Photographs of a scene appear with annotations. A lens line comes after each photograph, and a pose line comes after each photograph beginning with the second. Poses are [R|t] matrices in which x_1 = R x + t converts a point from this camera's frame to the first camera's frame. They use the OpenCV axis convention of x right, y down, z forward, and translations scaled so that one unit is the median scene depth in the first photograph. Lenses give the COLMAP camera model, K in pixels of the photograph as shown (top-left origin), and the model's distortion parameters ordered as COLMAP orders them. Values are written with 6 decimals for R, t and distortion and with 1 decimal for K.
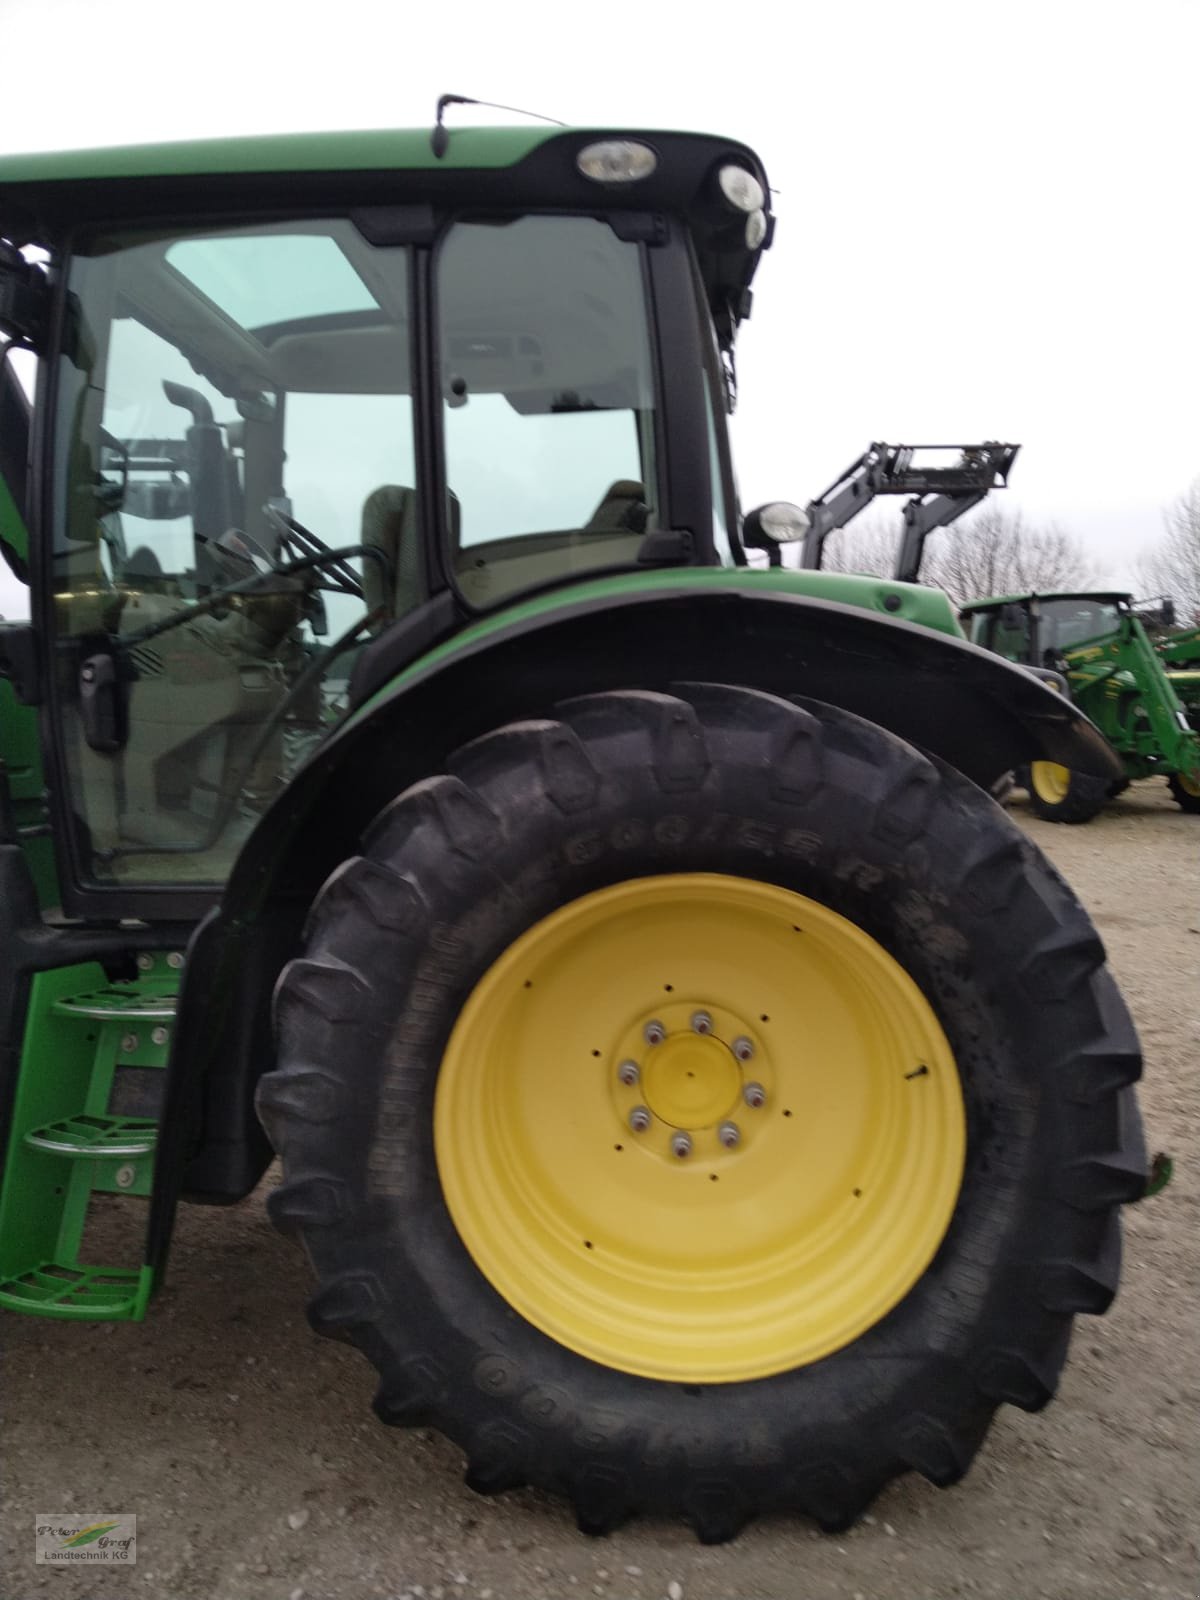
lens RADIAL K [[1221.1, 0, 621.7], [0, 1221.1, 798.0], [0, 0, 1]] dist [0.177581, -0.371397]
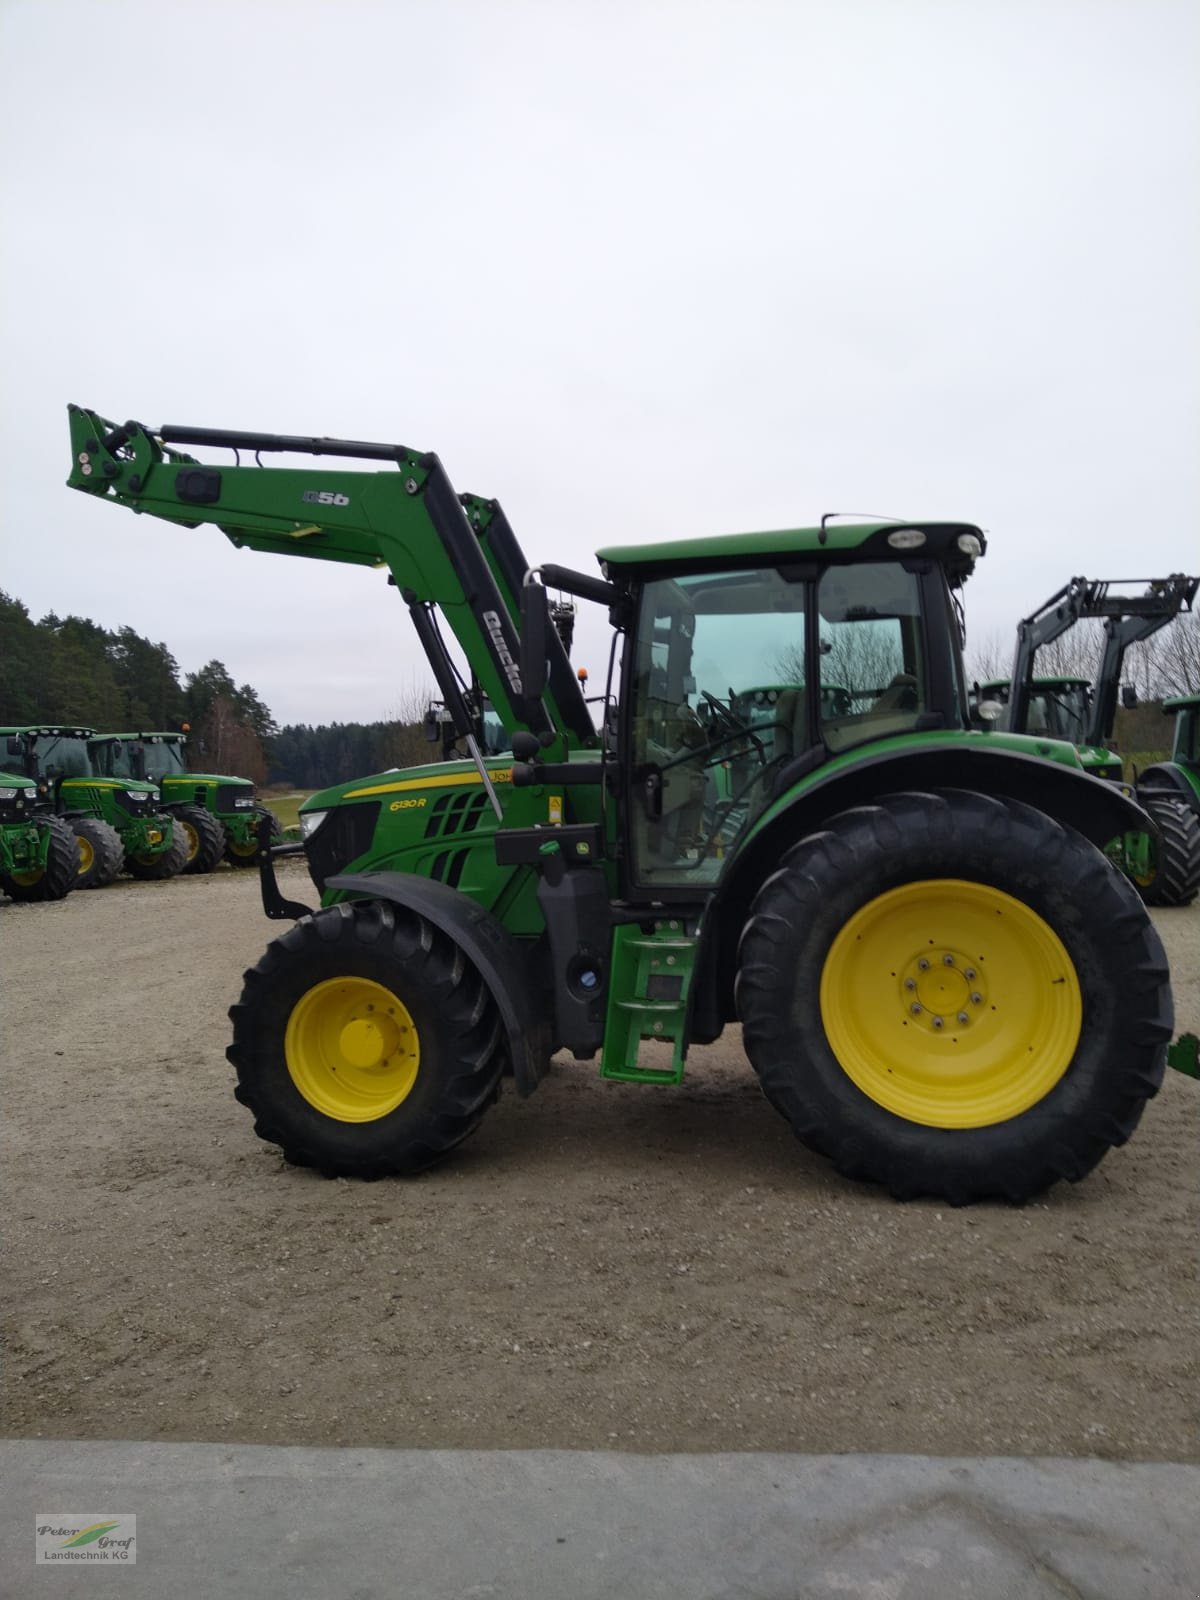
lens RADIAL K [[1241.9, 0, 637.2], [0, 1241.9, 792.2], [0, 0, 1]] dist [0.141340, -0.397728]
pose [[0.988110, 0.005993, -0.153632, -0.129230], [-0.016651, 0.997534, -0.068182, 0.063906], [0.152844, 0.069930, 0.985773, -1.148058]]
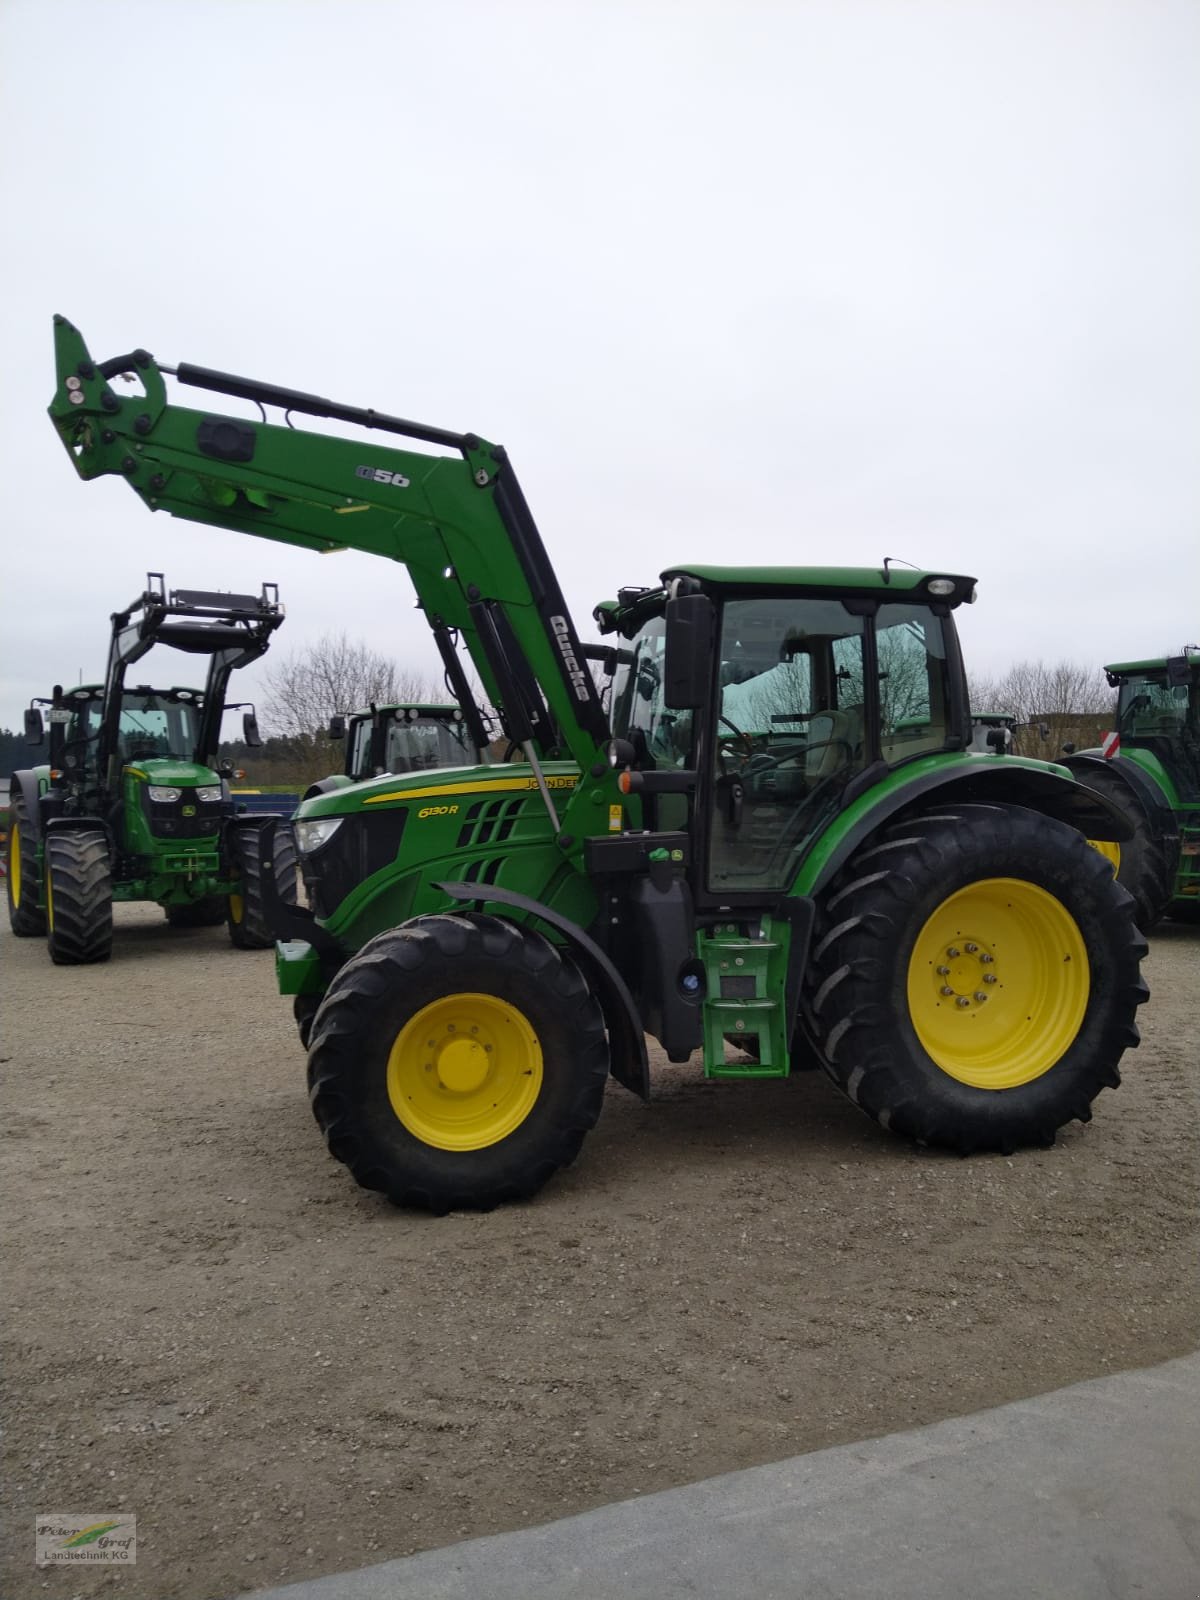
lens RADIAL K [[1248.6, 0, 629.3], [0, 1248.6, 784.6], [0, 0, 1]] dist [0.040841, -0.098579]
pose [[0.935625, 0.025431, 0.352079, -1.465671], [0.009148, 0.995320, -0.096203, 0.104945], [-0.352878, 0.093231, 0.931013, -1.062398]]
